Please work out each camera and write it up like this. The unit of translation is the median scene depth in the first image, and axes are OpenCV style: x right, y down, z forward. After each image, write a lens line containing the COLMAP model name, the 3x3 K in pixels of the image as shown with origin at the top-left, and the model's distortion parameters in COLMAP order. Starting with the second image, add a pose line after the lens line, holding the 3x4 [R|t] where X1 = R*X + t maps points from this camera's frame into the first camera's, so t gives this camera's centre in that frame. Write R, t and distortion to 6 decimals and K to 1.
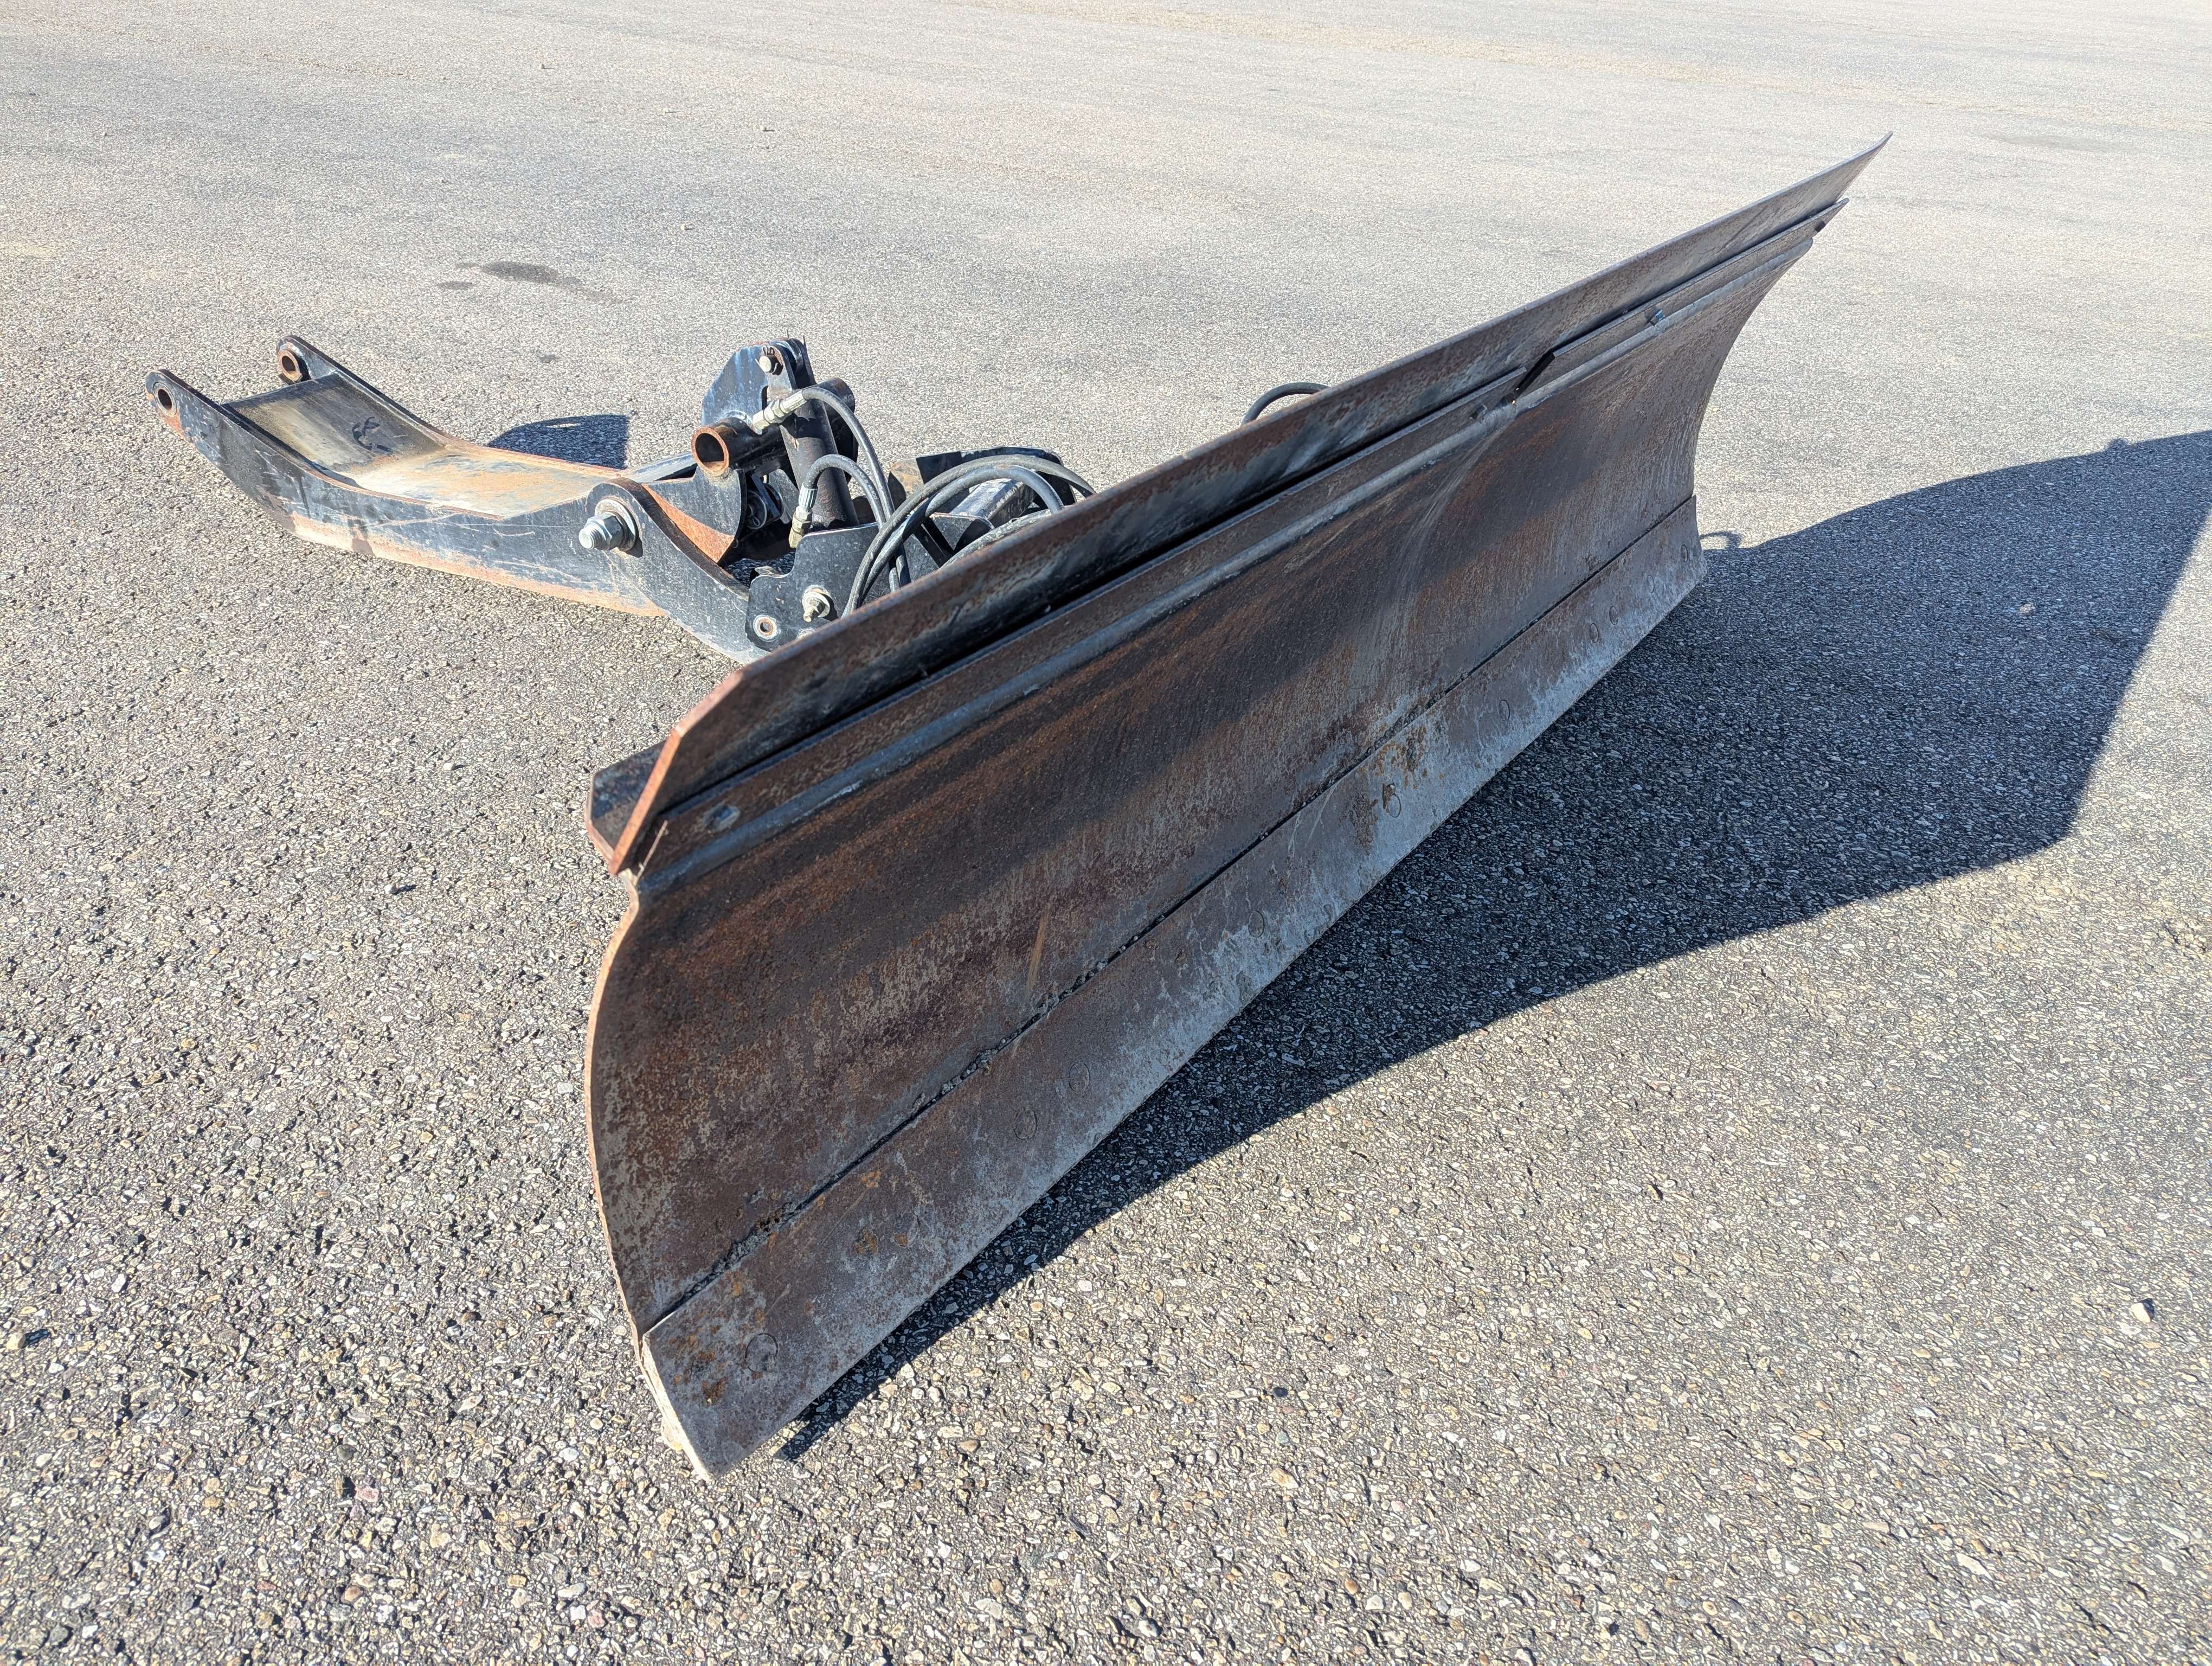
lens RADIAL K [[1576.8, 0, 1097.7], [0, 1576.8, 831.7], [0, 0, 1]] dist [0.015839, 0.002165]
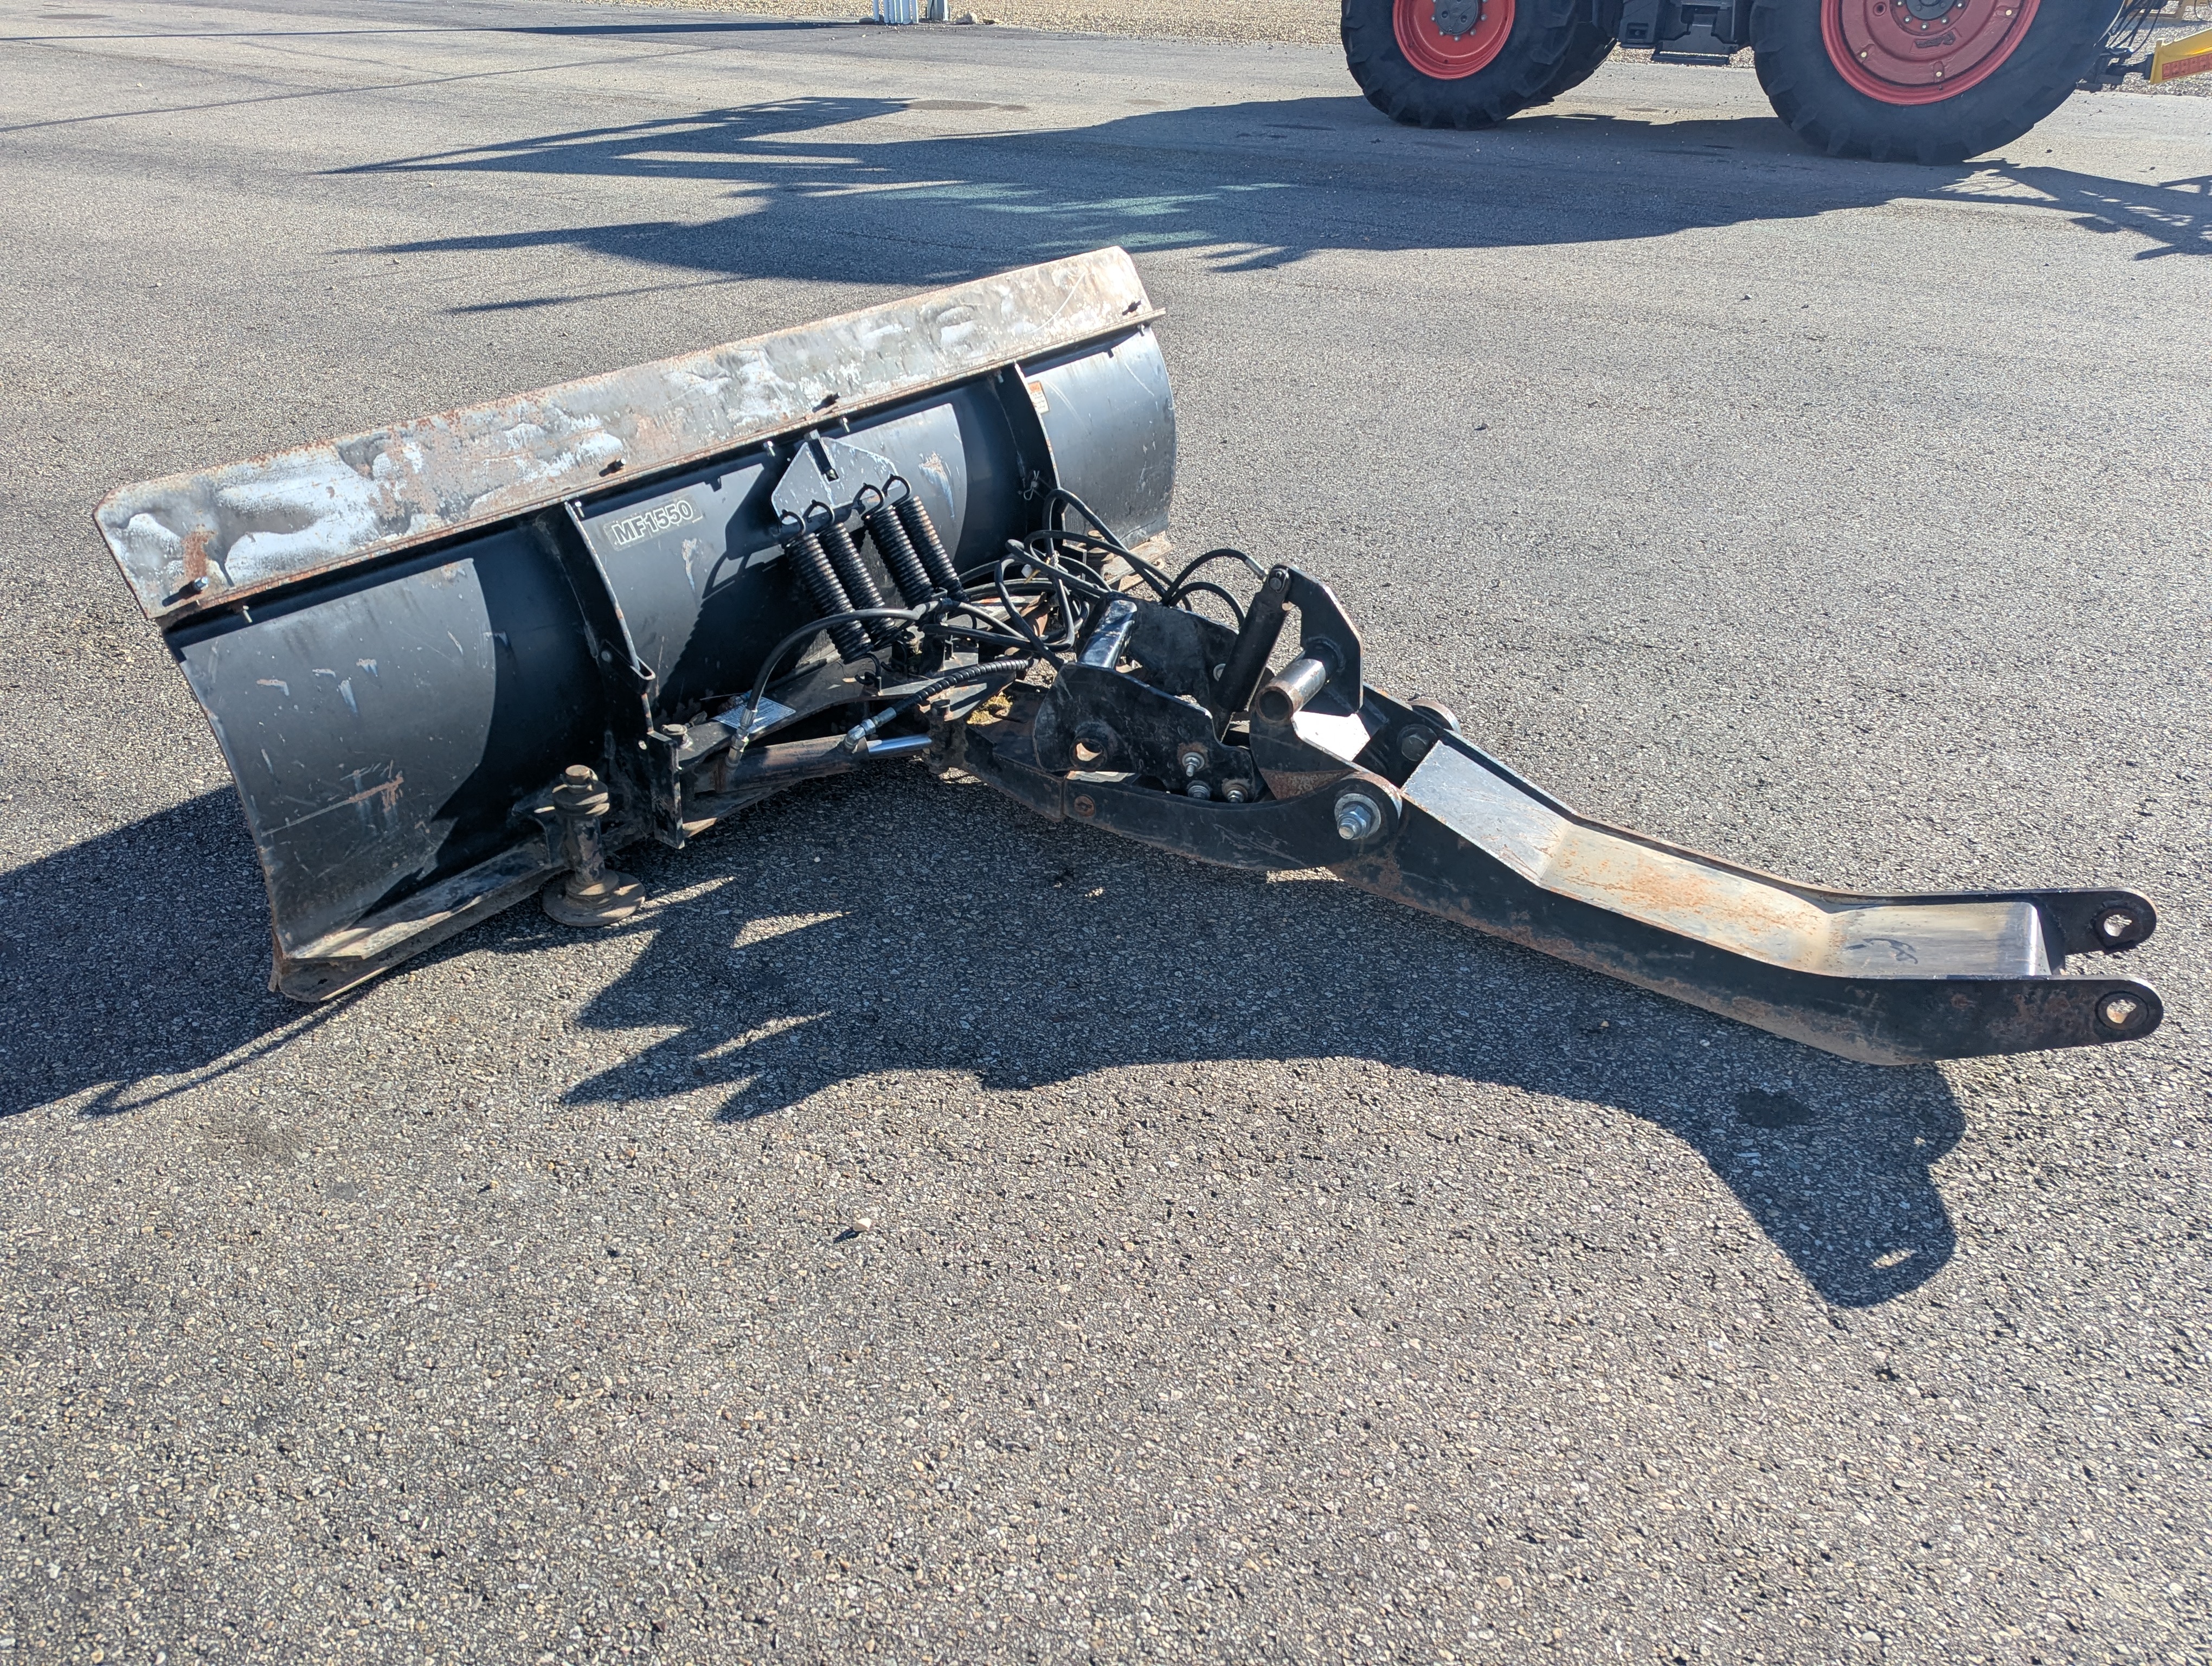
lens RADIAL K [[1598.8, 0, 1113.0], [0, 1598.8, 885.5], [0, 0, 1]] dist [0.043937, -0.000490]
pose [[-0.996943, -0.037828, -0.068370, 0.010763], [-0.077968, 0.424072, 0.902266, -1.593241], [-0.005137, 0.904838, -0.425725, 2.126882]]
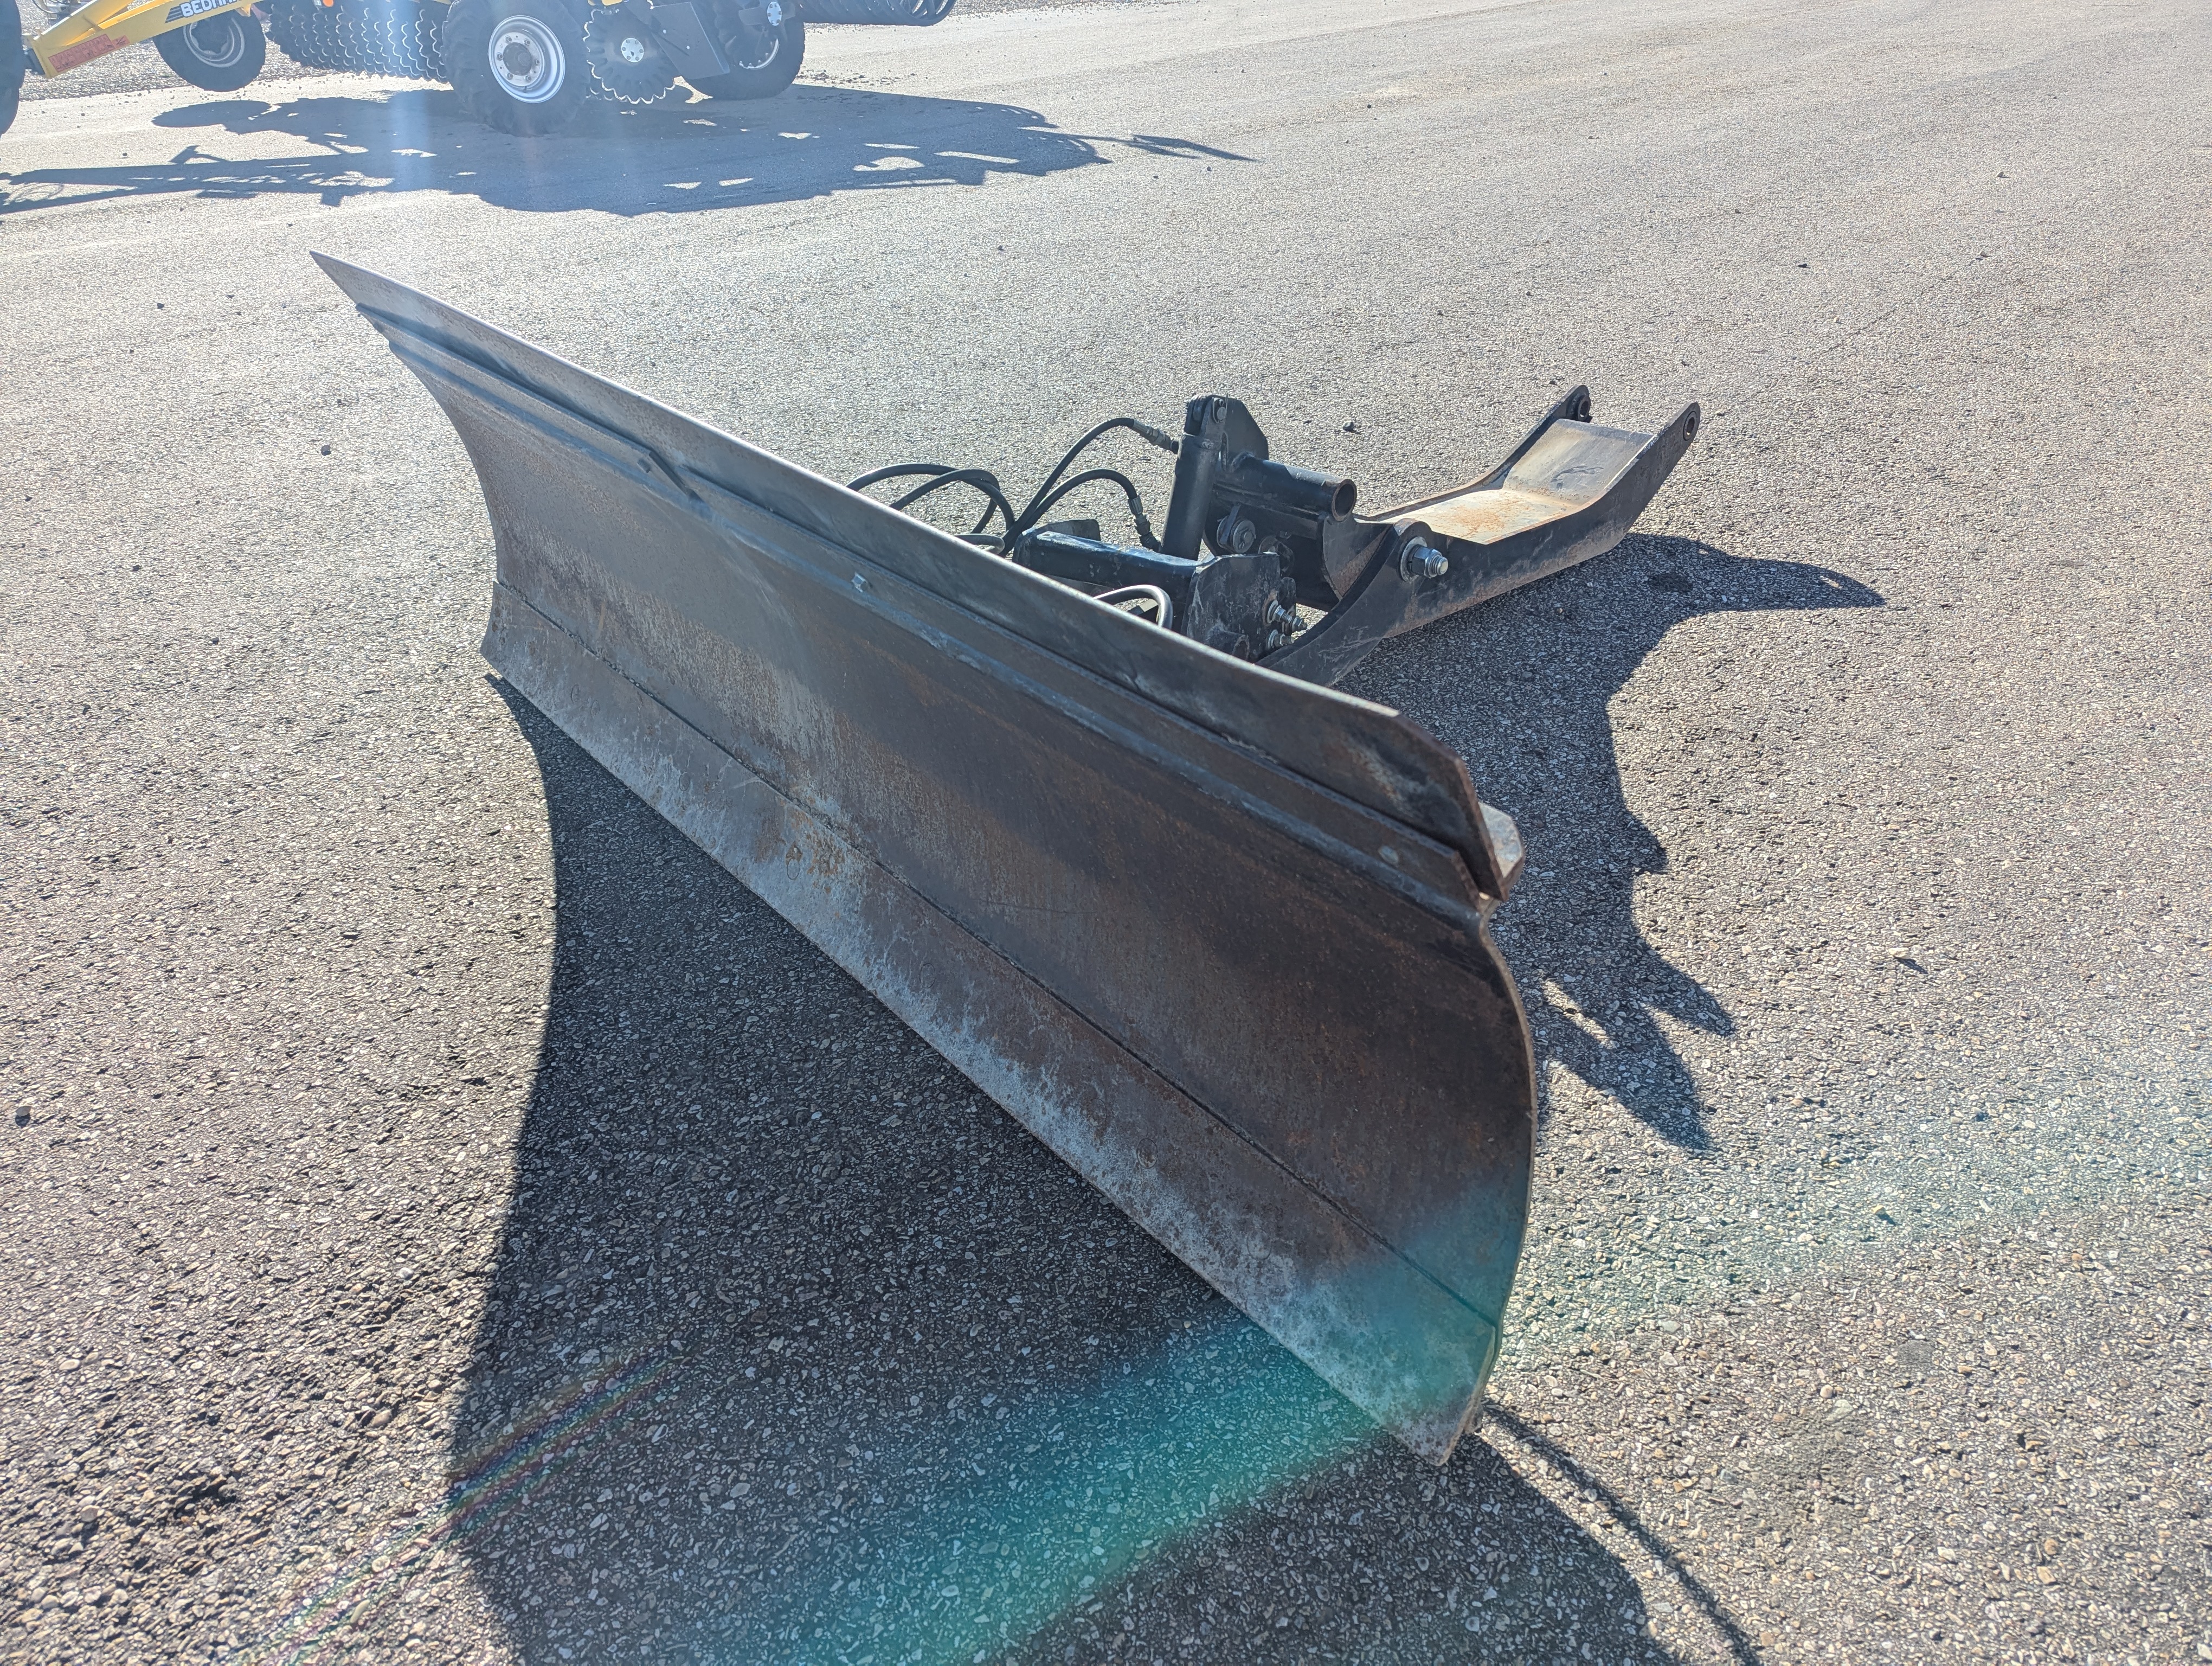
lens RADIAL K [[1576.8, 0, 1097.7], [0, 1576.8, 831.7], [0, 0, 1]] dist [0.015839, 0.002165]
pose [[-0.261077, 0.458629, -0.849411, 1.184301], [-0.503667, 0.685940, 0.525173, -0.801098], [0.823504, 0.564930, 0.051913, 1.273166]]
